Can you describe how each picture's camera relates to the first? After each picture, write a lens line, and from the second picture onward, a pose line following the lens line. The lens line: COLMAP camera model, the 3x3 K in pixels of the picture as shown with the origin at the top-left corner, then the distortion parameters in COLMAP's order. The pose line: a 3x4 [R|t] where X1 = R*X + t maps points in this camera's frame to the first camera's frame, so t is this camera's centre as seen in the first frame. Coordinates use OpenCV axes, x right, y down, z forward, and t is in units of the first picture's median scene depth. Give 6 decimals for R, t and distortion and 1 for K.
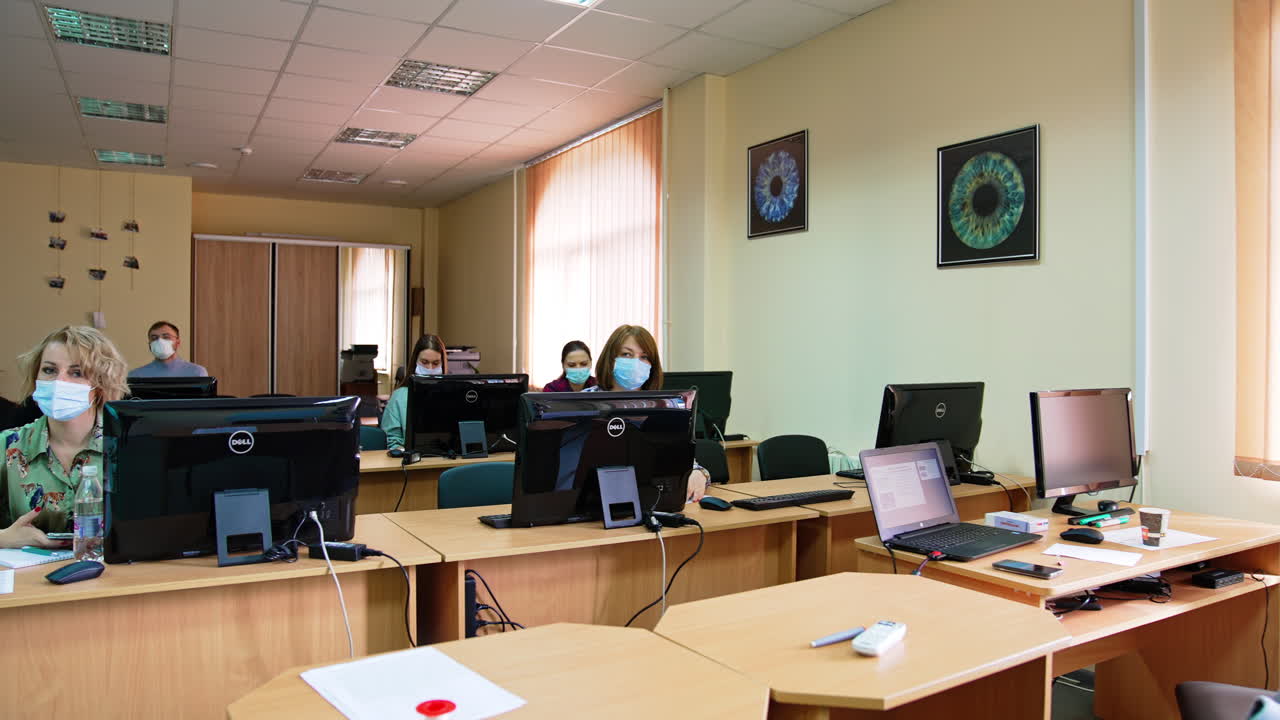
lens RADIAL K [[877.3, 0, 640.0], [0, 877.3, 360.0], [0, 0, 1]] dist [-0.122477, 0.068248]
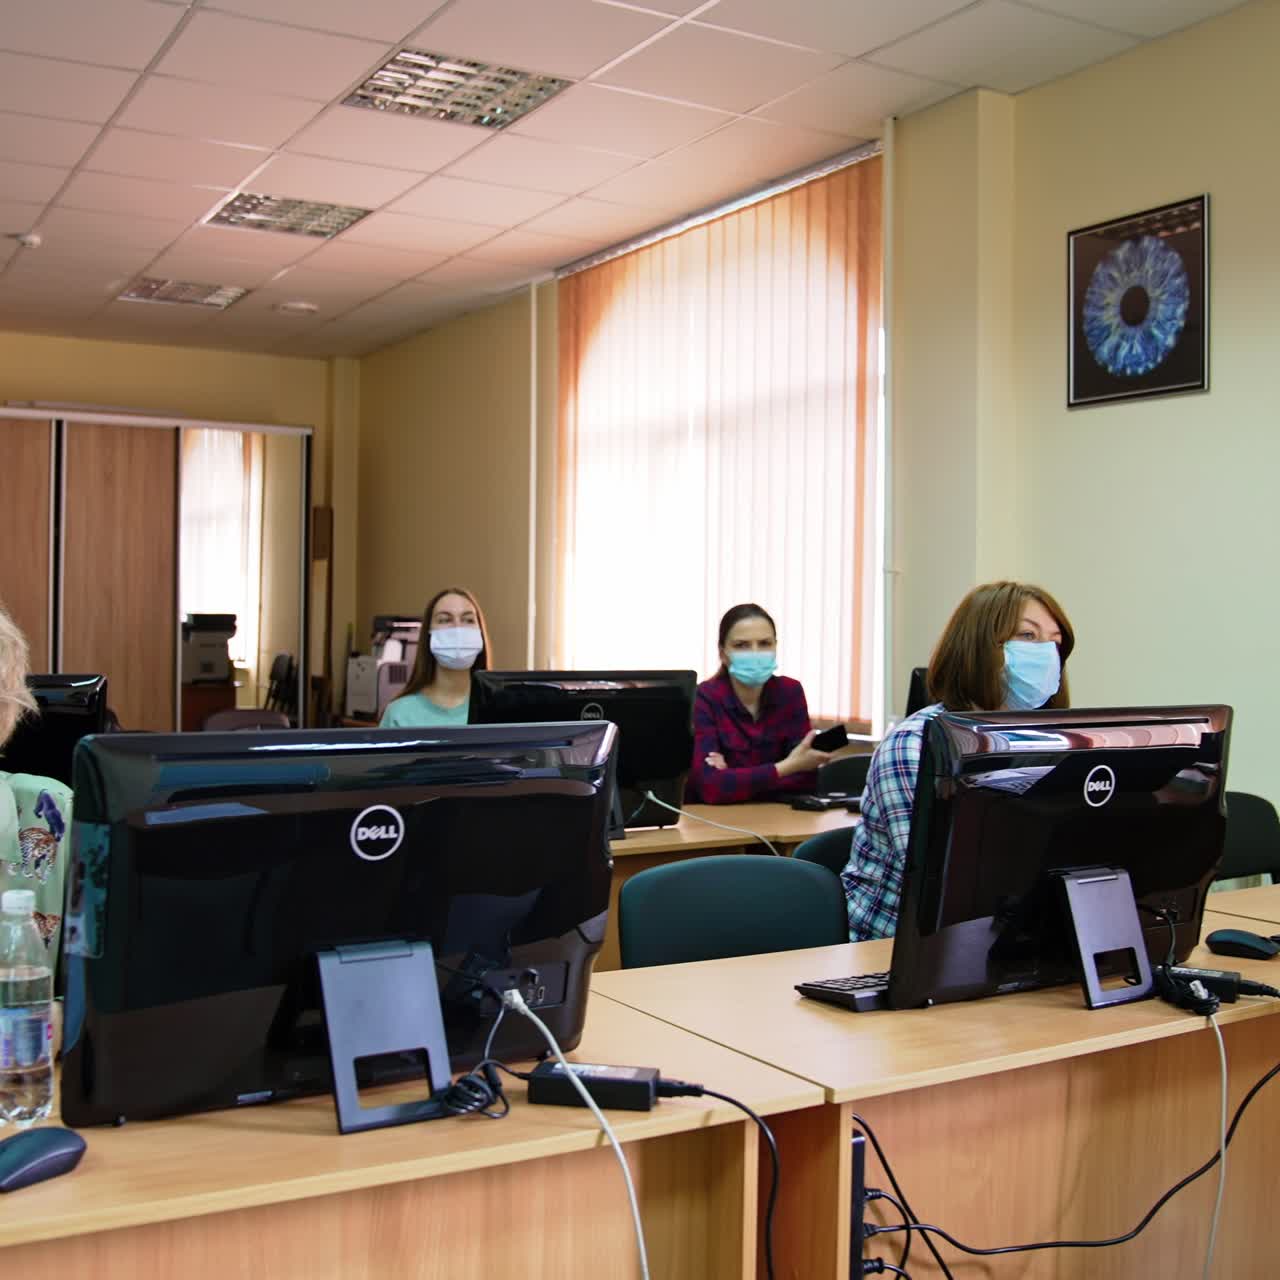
lens RADIAL K [[1552.2, 0, 640.0], [0, 1552.2, 640.0], [0, 0, 1]] dist [-0.119741, 0.061025]
pose [[0.999897, 0.003306, 0.013976, -0.143225], [-0.003263, 0.999990, -0.003091, 0.001514], [-0.013986, 0.003045, 0.999898, 0.099954]]
